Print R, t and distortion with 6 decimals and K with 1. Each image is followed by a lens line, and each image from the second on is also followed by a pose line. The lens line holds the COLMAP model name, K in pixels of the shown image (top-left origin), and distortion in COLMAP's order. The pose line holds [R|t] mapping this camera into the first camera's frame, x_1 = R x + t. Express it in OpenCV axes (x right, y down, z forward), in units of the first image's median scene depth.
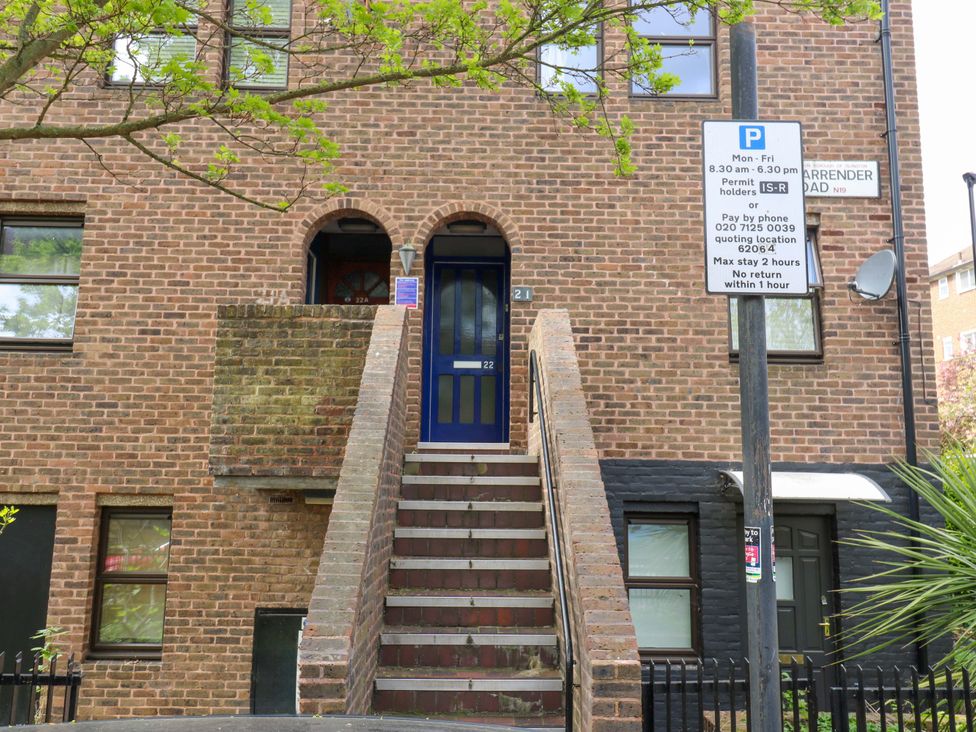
lens RADIAL K [[888.0, 0, 496.2], [0, 888.0, 347.5], [0, 0, 1]] dist [0.015355, -0.003193]
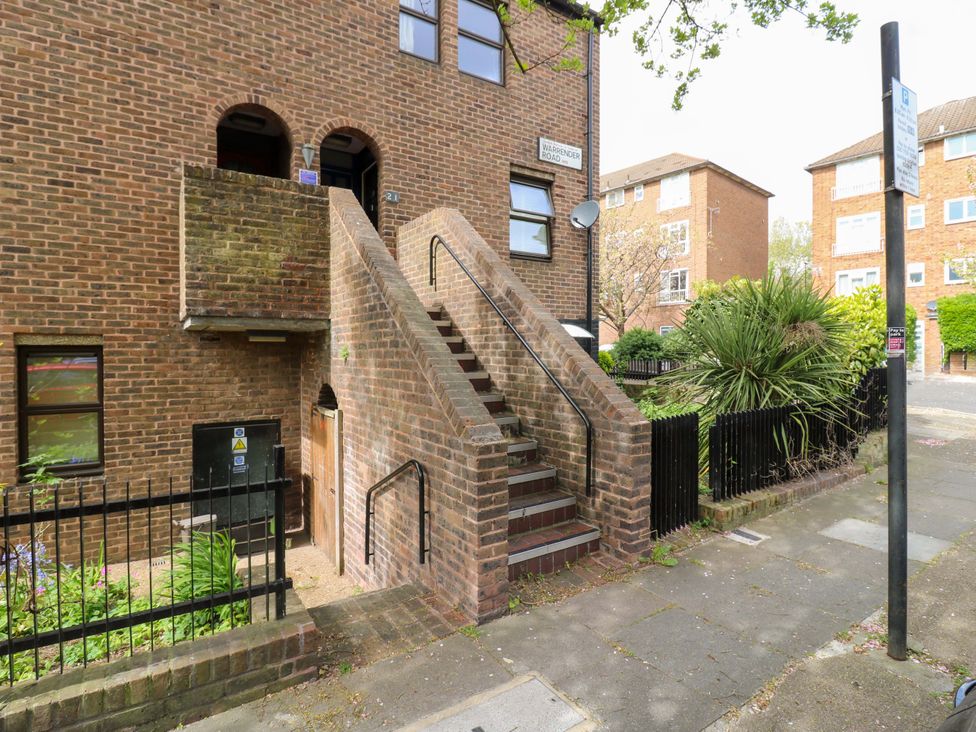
lens RADIAL K [[520.1, 0, 497.8], [0, 520.1, 357.5], [0, 0, 1]] dist [0.001092, -0.014647]
pose [[0.837477, -0.021541, 0.546048, -0.293752], [-0.077907, 0.984310, 0.158317, 0.049196], [-0.540890, -0.175128, 0.822659, 0.178305]]
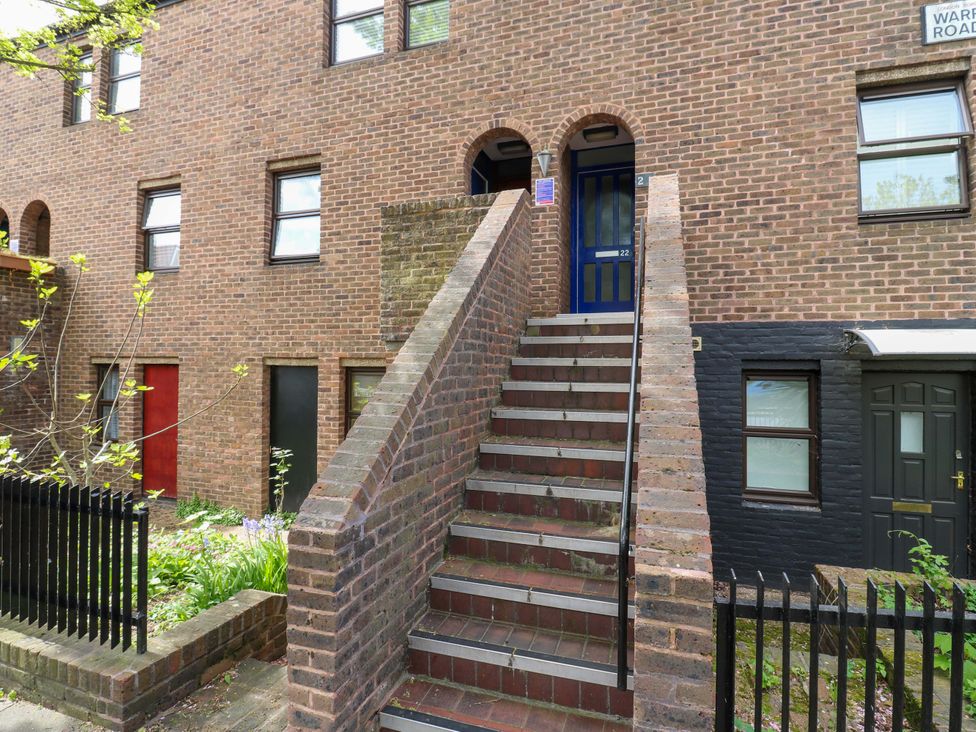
lens RADIAL K [[514.5, 0, 491.2], [0, 514.5, 357.4], [0, 0, 1]] dist [0.002140, -0.014749]
pose [[0.939763, -0.012124, -0.341611, 0.067452], [0.061916, 0.988877, 0.135233, 0.062911], [0.336172, -0.148238, 0.930061, 0.295384]]
